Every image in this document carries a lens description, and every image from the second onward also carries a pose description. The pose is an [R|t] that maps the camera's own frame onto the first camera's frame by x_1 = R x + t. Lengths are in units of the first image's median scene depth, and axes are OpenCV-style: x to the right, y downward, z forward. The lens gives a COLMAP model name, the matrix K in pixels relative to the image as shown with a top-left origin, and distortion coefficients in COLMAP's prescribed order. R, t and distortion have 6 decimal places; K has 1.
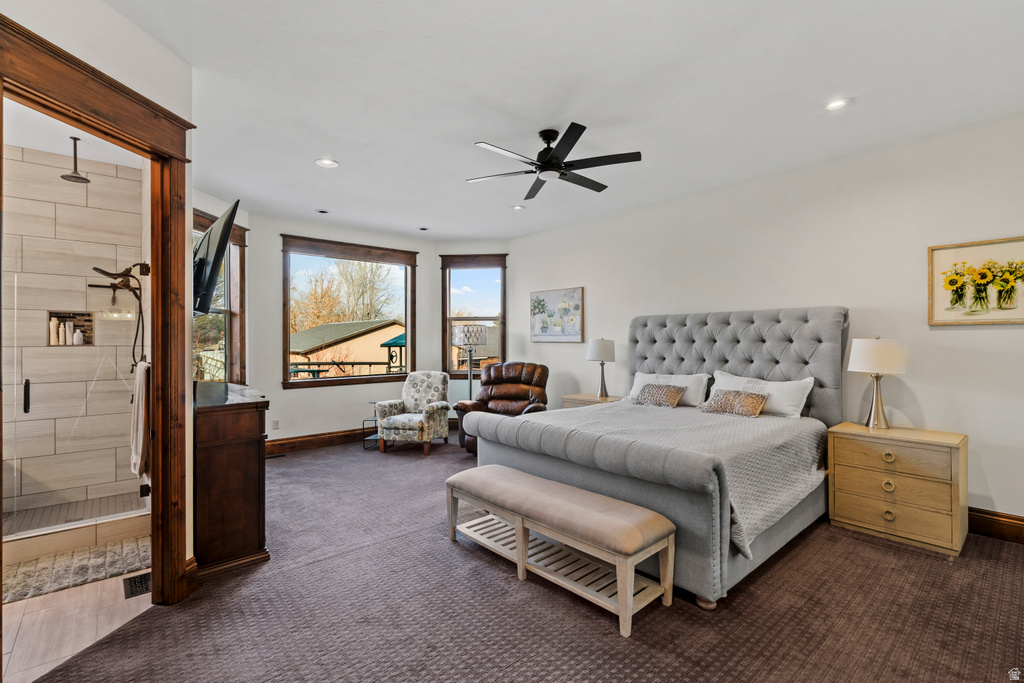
lens RADIAL K [[471.2, 0, 512.2], [0, 471.2, 341.5], [0, 0, 1]] dist [-0.002060, 0.000513]
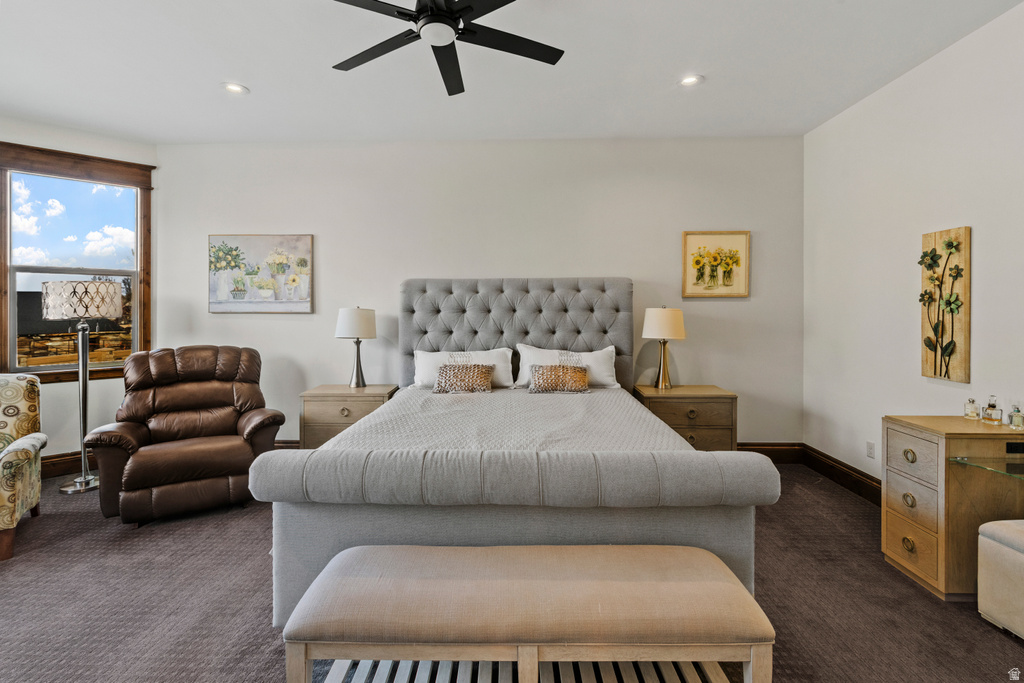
lens RADIAL K [[471.2, 0, 498.8], [0, 471.2, 313.3], [0, 0, 1]] dist [-0.002060, 0.000513]
pose [[0.678502, -0.004186, 0.734586, -0.224863], [0.002640, 0.999991, 0.003259, 0.001094], [-0.734594, -0.000272, 0.678507, 0.389589]]
